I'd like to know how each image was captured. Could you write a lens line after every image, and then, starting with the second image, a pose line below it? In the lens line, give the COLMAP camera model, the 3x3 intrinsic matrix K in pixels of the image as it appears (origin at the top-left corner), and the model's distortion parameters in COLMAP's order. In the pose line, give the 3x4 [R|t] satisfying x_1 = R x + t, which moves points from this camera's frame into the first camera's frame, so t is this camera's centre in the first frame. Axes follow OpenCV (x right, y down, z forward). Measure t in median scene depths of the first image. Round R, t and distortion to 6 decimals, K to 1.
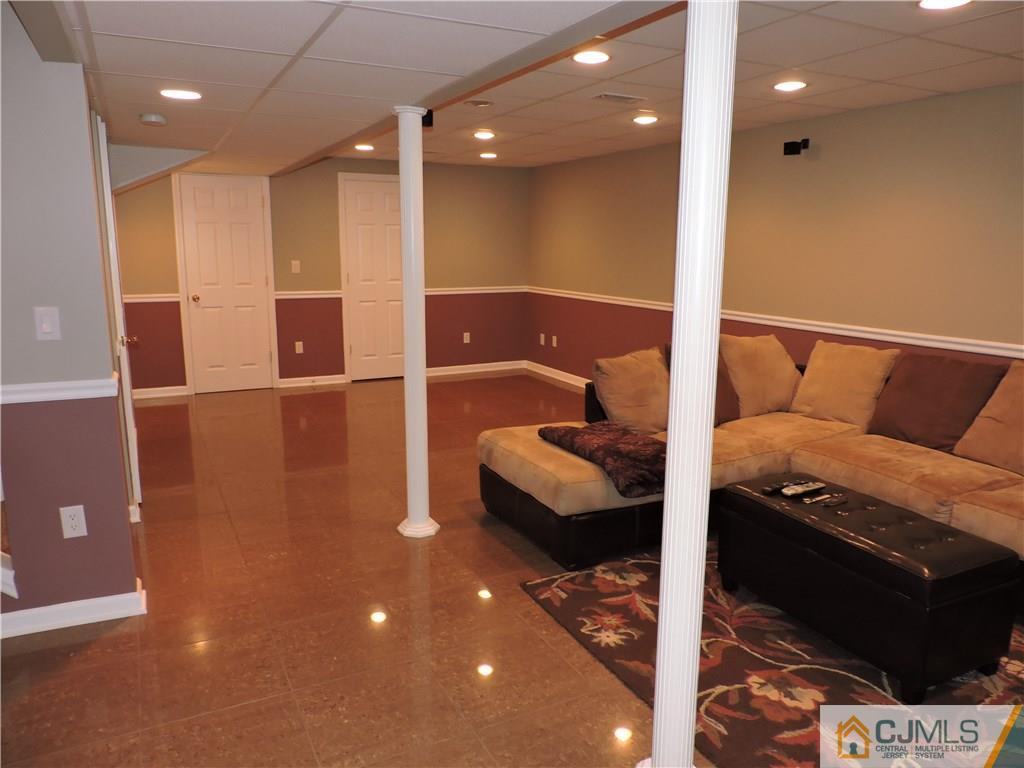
lens RADIAL K [[726.3, 0, 510.4], [0, 726.3, 387.7], [0, 0, 1]] dist [-0.017124, -0.004443]
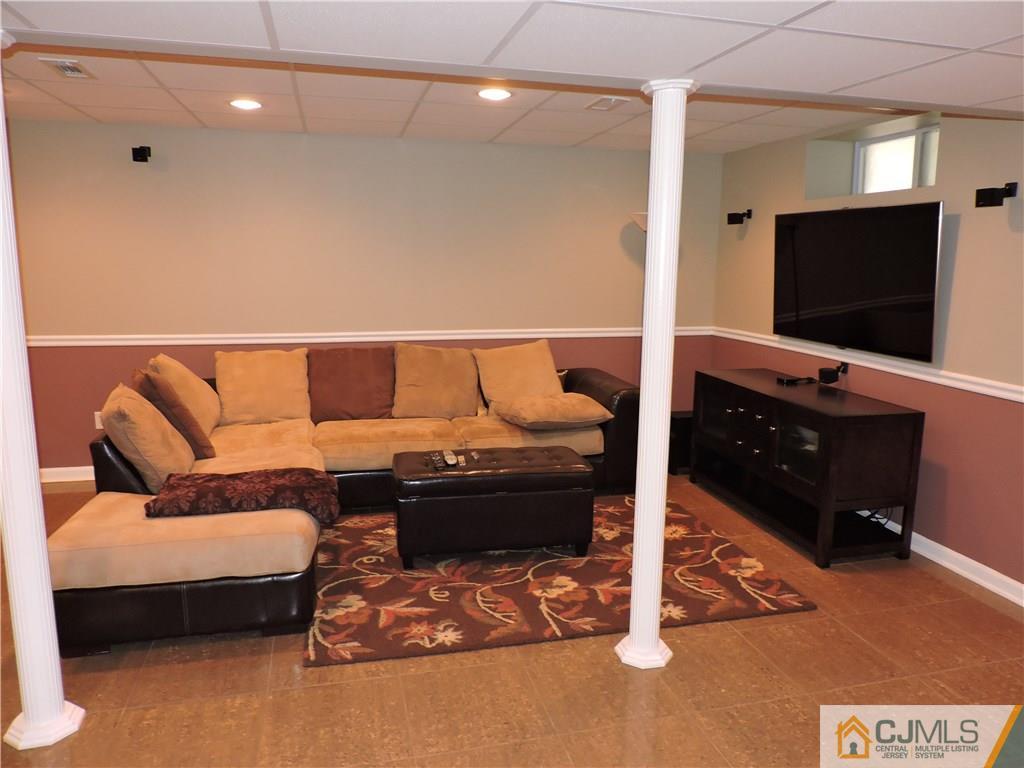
lens RADIAL K [[726.3, 0, 510.4], [0, 726.3, 387.7], [0, 0, 1]] dist [-0.017124, -0.004443]
pose [[0.215122, -0.172646, 0.961205, -0.705451], [0.170504, 0.975772, 0.137102, -0.125186], [-0.961588, 0.134395, 0.239347, 0.530253]]
